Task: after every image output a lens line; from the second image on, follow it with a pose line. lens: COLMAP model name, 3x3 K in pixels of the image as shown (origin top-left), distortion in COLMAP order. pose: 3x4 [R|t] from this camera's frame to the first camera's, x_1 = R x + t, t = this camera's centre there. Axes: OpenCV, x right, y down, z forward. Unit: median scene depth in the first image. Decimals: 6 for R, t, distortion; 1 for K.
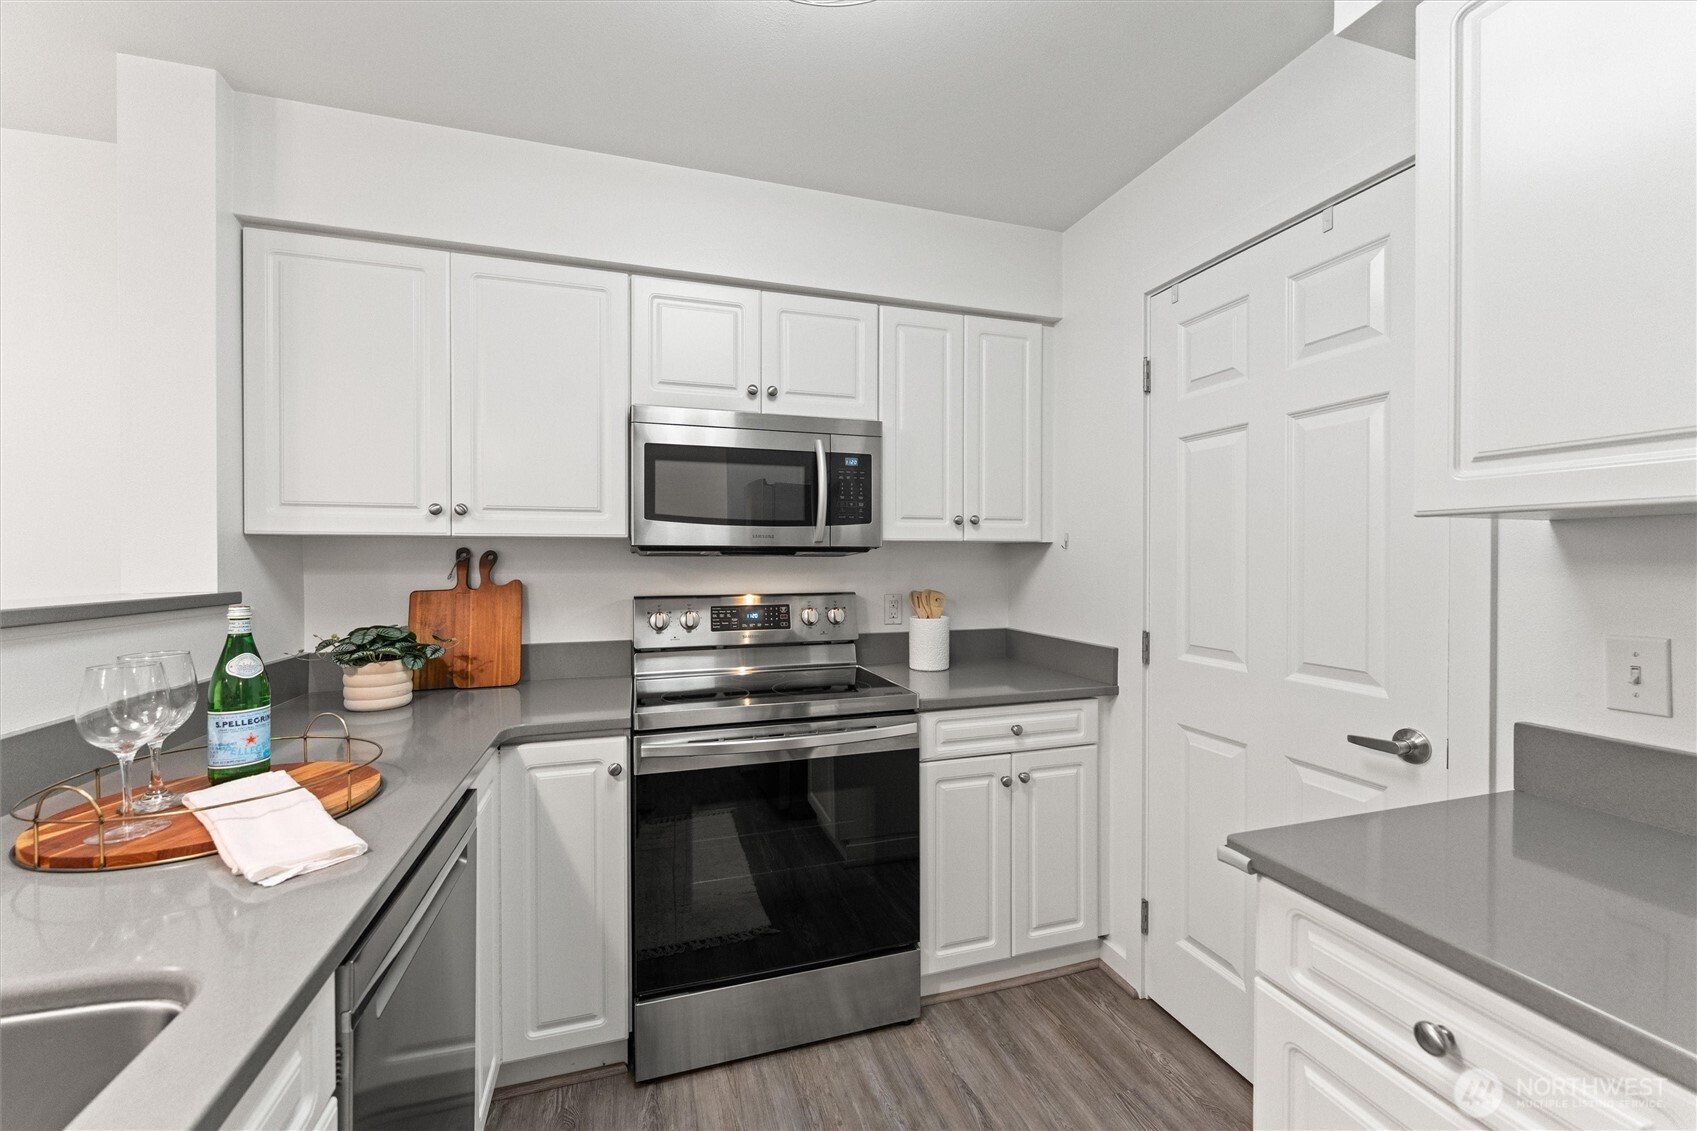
lens RADIAL K [[674.7, 0, 849.0], [0, 674.7, 559.9], [0, 0, 1]] dist [-0.001882, -0.000455]
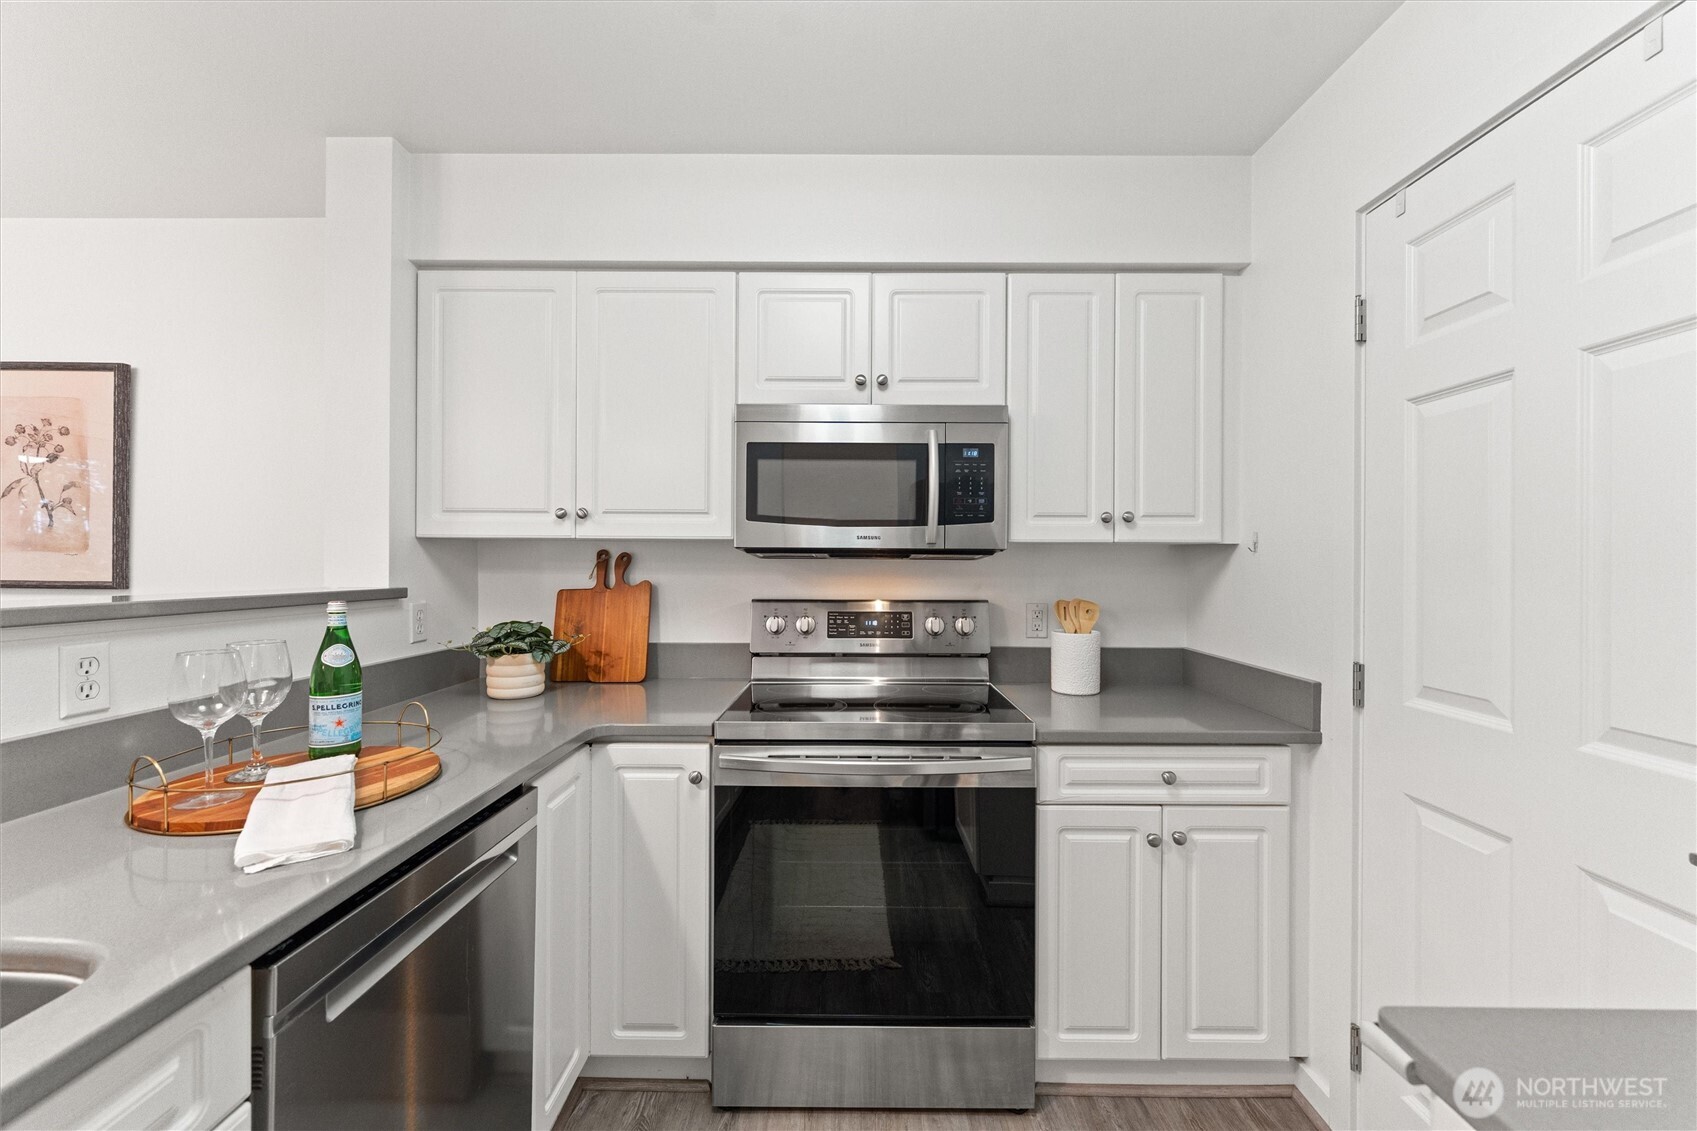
lens RADIAL K [[674.7, 0, 848.2], [0, 674.7, 557.3], [0, 0, 1]] dist [-0.001882, -0.000455]
pose [[0.950330, 0.004849, -0.311206, 0.138665], [-0.007350, 0.999949, -0.006864, -0.001614], [0.311157, 0.008810, 0.950318, 0.119701]]
